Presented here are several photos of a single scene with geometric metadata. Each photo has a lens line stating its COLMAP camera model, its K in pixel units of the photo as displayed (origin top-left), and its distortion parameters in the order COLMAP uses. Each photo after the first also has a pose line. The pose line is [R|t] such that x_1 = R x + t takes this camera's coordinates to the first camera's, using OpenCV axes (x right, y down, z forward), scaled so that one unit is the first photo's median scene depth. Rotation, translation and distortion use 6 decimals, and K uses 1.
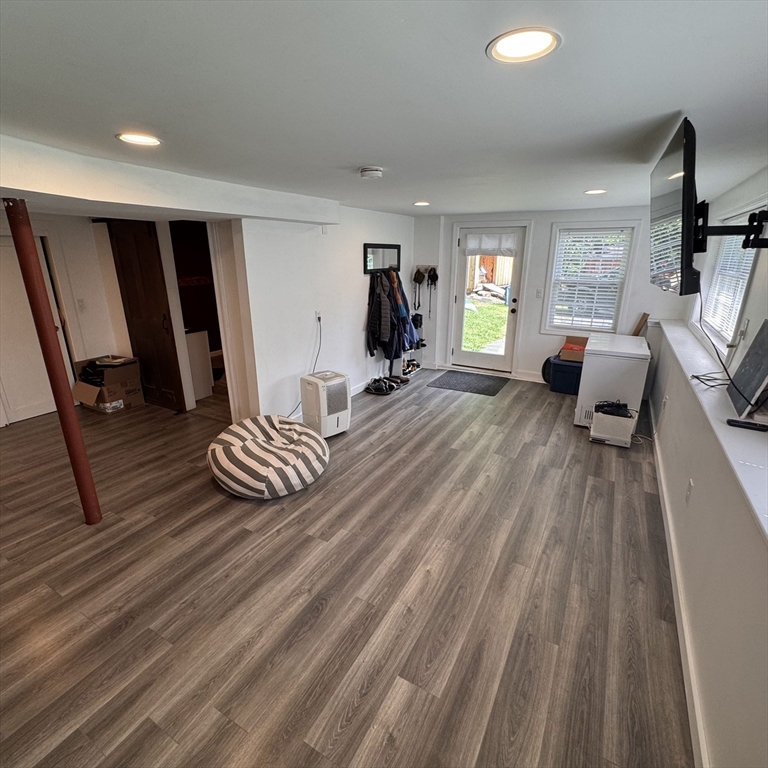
lens RADIAL K [[407.3, 0, 382.9], [0, 407.3, 385.4], [0, 0, 1]] dist [-0.005429, 0.001665]
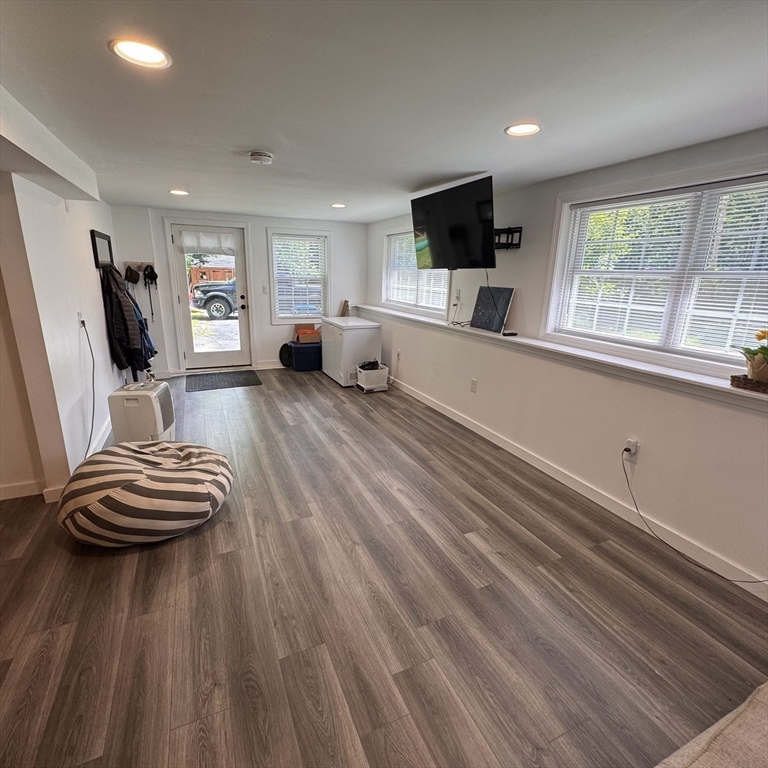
lens RADIAL K [[407.3, 0, 383.7], [0, 407.3, 385.9], [0, 0, 1]] dist [-0.005429, 0.001665]
pose [[0.586508, -0.206938, 0.783061, -0.584215], [0.227497, 0.969979, 0.085940, 0.016179], [-0.777337, 0.127740, 0.615978, 0.146168]]
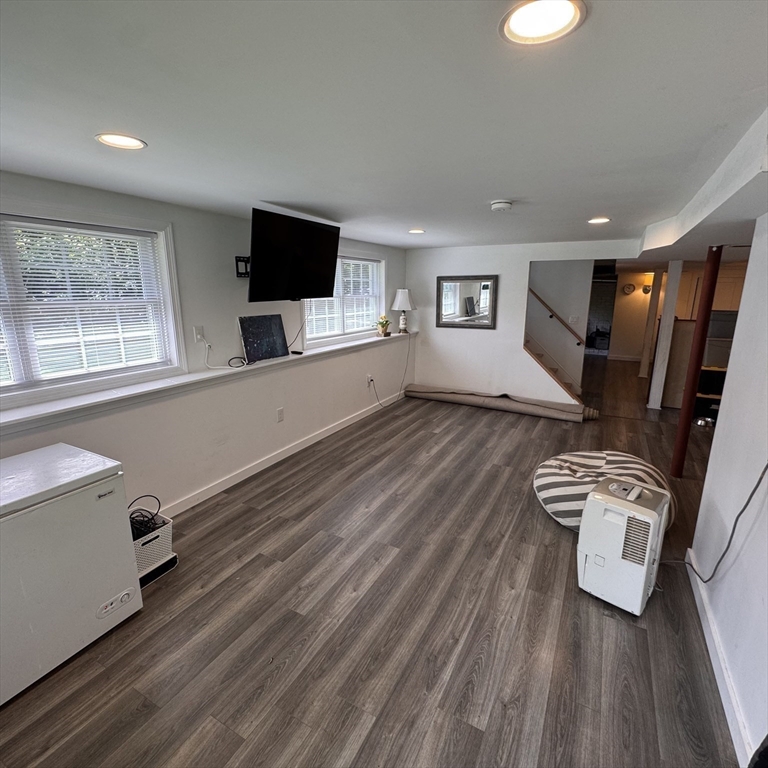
lens RADIAL K [[407.3, 0, 383.3], [0, 407.3, 383.4], [0, 0, 1]] dist [-0.005429, 0.001665]
pose [[-0.999842, 0.000157, -0.017798, 0.235684], [-0.009017, 0.857698, 0.514074, -0.510112], [0.015346, 0.514153, -0.857561, 1.651344]]
